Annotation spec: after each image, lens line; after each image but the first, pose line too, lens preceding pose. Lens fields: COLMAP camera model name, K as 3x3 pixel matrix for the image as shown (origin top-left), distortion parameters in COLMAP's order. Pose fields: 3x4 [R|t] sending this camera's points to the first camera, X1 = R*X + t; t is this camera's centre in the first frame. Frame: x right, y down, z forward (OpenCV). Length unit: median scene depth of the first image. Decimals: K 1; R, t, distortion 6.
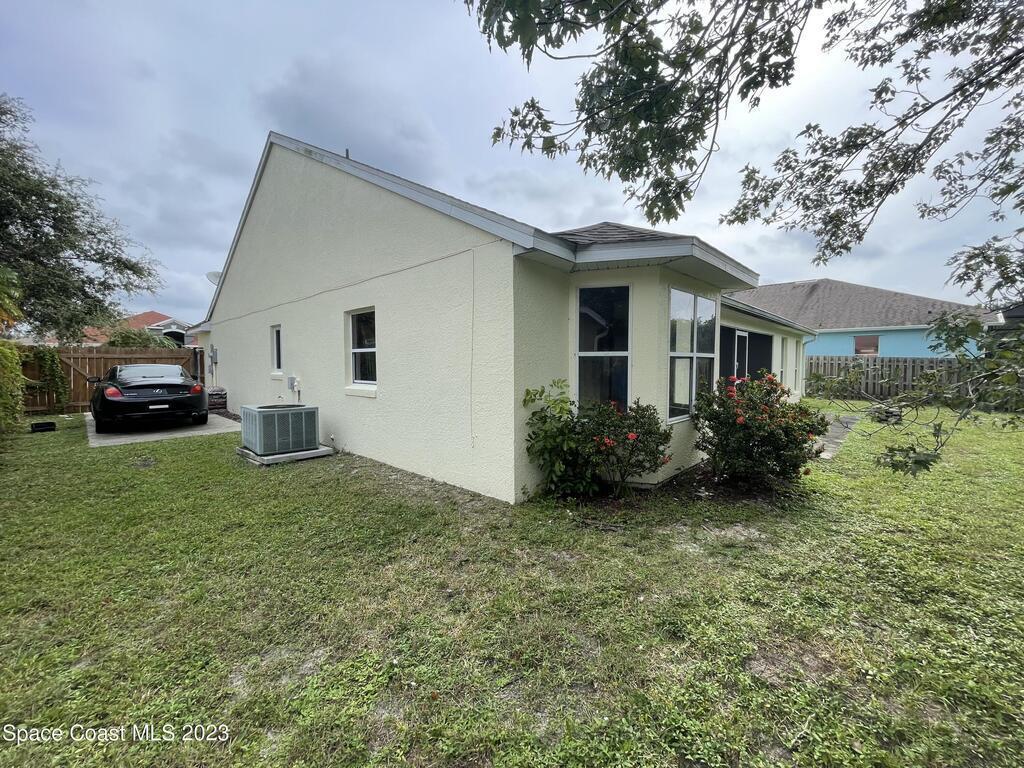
lens RADIAL K [[413.8, 0, 506.2], [0, 413.8, 383.8], [0, 0, 1]] dist [-0.001652, 0.000626]
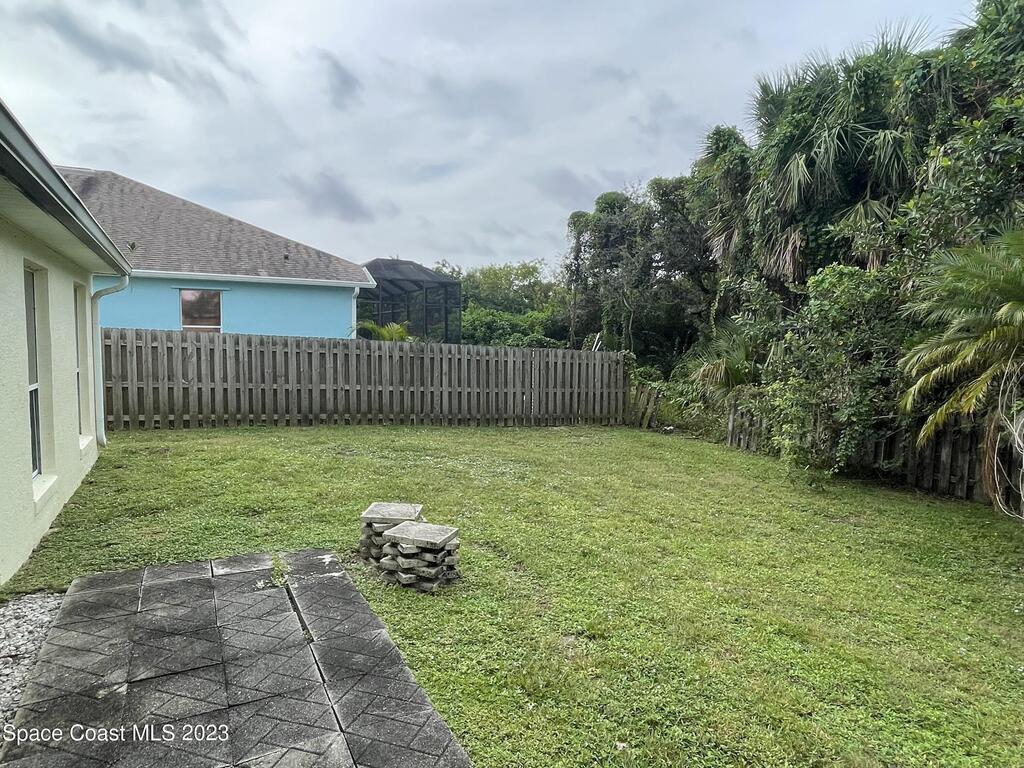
lens RADIAL K [[620.0, 0, 507.9], [0, 620.0, 385.7], [0, 0, 1]] dist [-0.002816, 0.000297]
pose [[0.327217, -0.063882, 0.942787, 0.286084], [0.032706, 0.997880, 0.056264, -0.030913], [-0.944383, 0.012424, 0.328613, 0.416114]]
